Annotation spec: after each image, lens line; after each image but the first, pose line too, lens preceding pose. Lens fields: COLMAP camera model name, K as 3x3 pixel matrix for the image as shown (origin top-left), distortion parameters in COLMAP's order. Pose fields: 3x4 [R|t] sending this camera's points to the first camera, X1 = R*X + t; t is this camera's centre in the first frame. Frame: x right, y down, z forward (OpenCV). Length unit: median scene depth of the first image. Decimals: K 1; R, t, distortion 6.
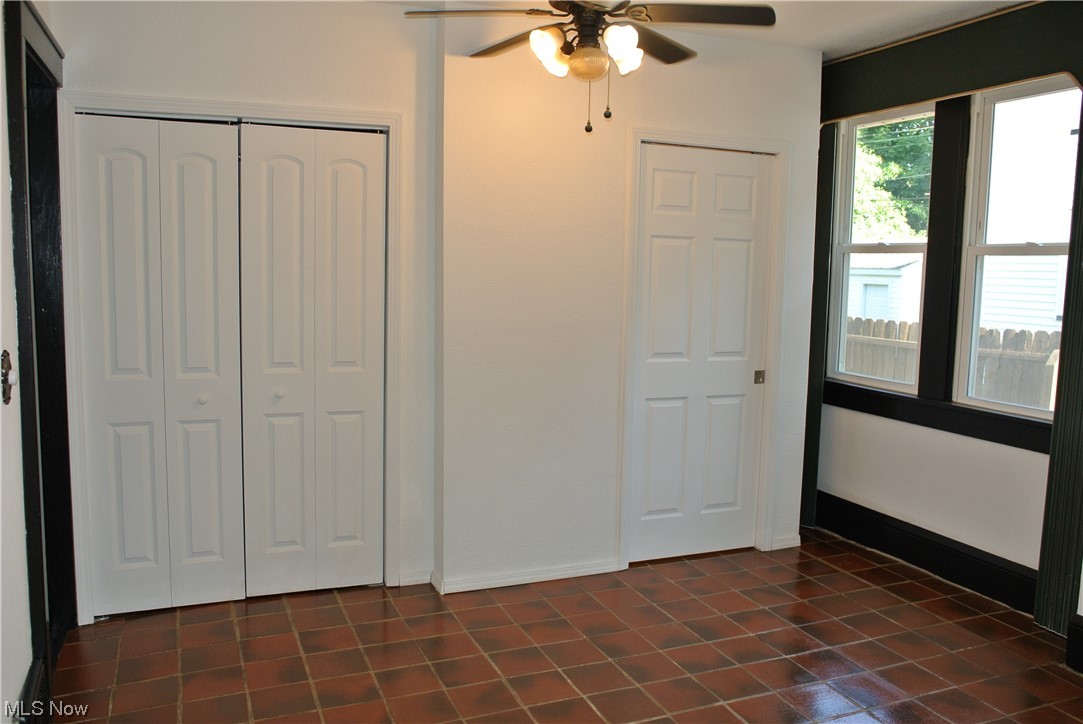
lens RADIAL K [[850.3, 0, 541.5], [0, 850.3, 362.0], [0, 0, 1]] dist [-0.076736, 0.055882]
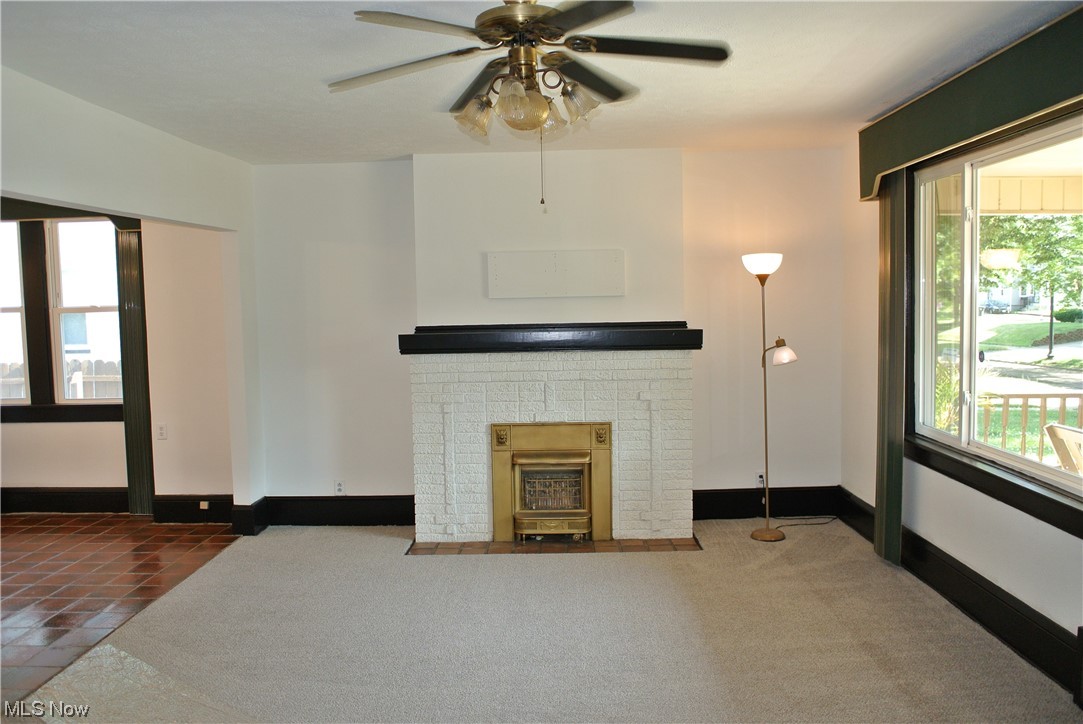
lens RADIAL K [[850.3, 0, 541.5], [0, 850.3, 362.0], [0, 0, 1]] dist [-0.076736, 0.055882]
pose [[0.413980, -0.090215, 0.905804, -0.531331], [0.131268, 0.990593, 0.038667, 0.026087], [-0.900771, 0.102896, 0.421928, -0.496610]]
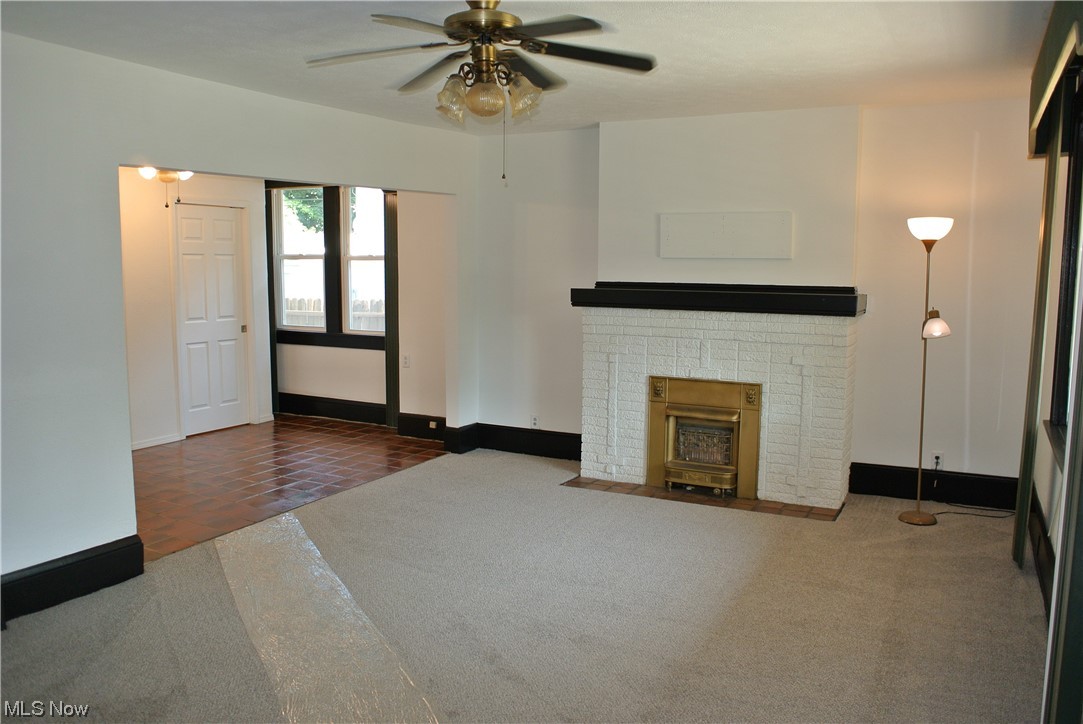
lens RADIAL K [[850.3, 0, 541.5], [0, 850.3, 362.0], [0, 0, 1]] dist [-0.076736, 0.055882]
pose [[0.771990, -0.090189, 0.629204, -0.403123], [0.081053, 0.995769, 0.043285, 0.062749], [-0.630446, 0.017583, 0.776034, -0.828659]]
